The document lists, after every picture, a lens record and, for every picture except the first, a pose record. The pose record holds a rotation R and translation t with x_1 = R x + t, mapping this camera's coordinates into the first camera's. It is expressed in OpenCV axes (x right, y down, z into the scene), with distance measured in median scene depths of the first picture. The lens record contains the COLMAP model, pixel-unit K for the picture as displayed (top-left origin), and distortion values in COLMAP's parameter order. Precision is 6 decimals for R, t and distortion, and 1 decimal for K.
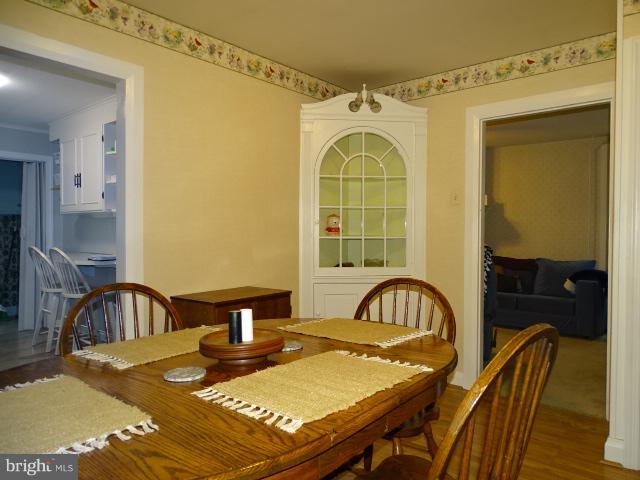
lens RADIAL K [[454.1, 0, 316.0], [0, 454.1, 238.2], [0, 0, 1]] dist [-0.006183, 0.004512]
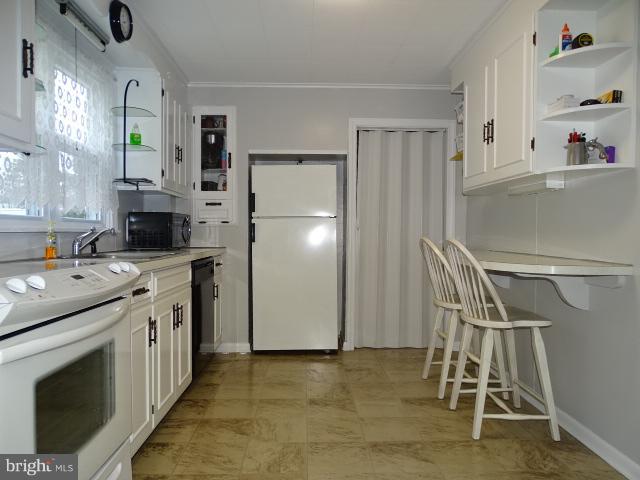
lens RADIAL K [[454.1, 0, 317.7], [0, 454.1, 237.1], [0, 0, 1]] dist [-0.006183, 0.004512]
pose [[0.669661, 0.008125, -0.742622, -0.213393], [-0.021135, 0.999744, -0.008121, 0.023908], [0.742366, 0.021133, 0.669661, 0.401646]]
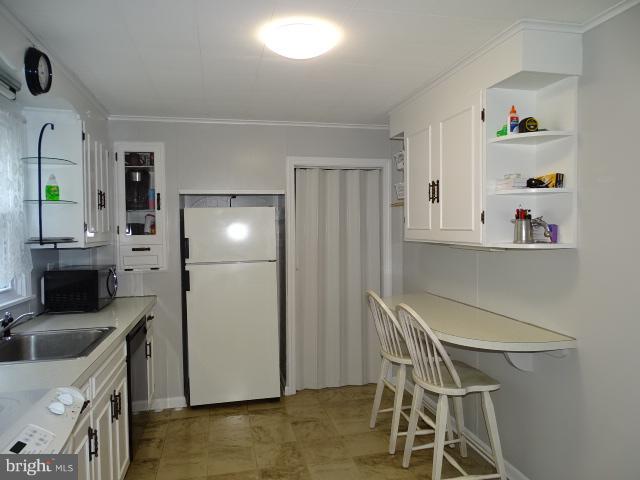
lens RADIAL K [[454.1, 0, 319.4], [0, 454.1, 235.0], [0, 0, 1]] dist [-0.006183, 0.004512]
pose [[0.799189, 0.000780, -0.601079, -0.263434], [-0.001234, 0.999999, -0.000343, -0.064441], [0.601078, 0.001016, 0.799189, 0.386802]]
